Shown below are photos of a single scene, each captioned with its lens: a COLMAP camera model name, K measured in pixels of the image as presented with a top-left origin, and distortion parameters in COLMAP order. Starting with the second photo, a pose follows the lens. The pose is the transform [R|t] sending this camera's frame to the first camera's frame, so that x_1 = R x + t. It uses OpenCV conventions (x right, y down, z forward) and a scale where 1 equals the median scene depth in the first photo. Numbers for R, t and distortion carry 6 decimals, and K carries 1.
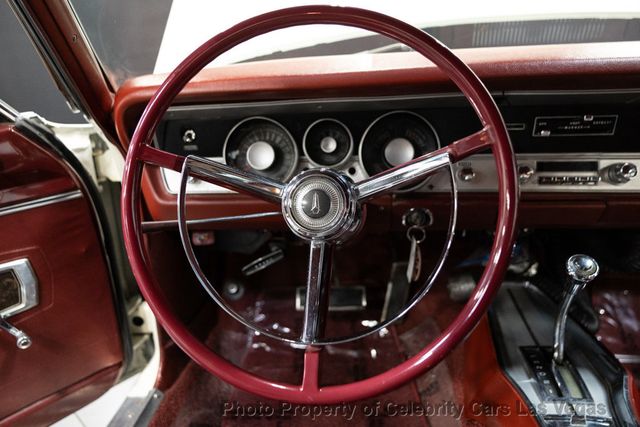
lens RADIAL K [[441.0, 0, 297.4], [0, 441.0, 213.0], [0, 0, 1]] dist [-0.002955, 0.002006]
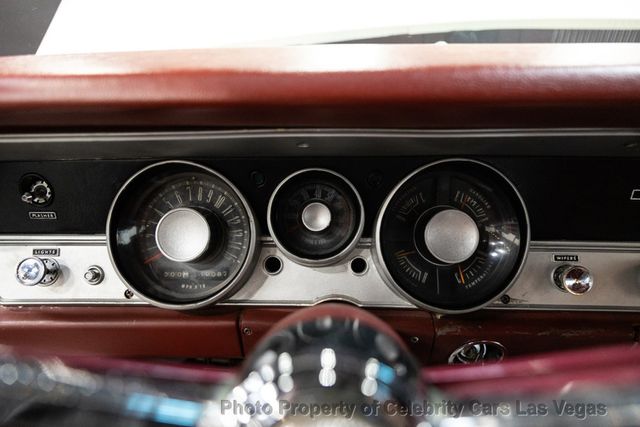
lens RADIAL K [[441.0, 0, 297.4], [0, 441.0, 213.0], [0, 0, 1]] dist [-0.002955, 0.002006]
pose [[0.993671, 0.014913, 0.111337, -0.009424], [-0.007271, 0.997608, -0.068735, -0.122682], [-0.112096, 0.067490, 0.991403, 0.483857]]
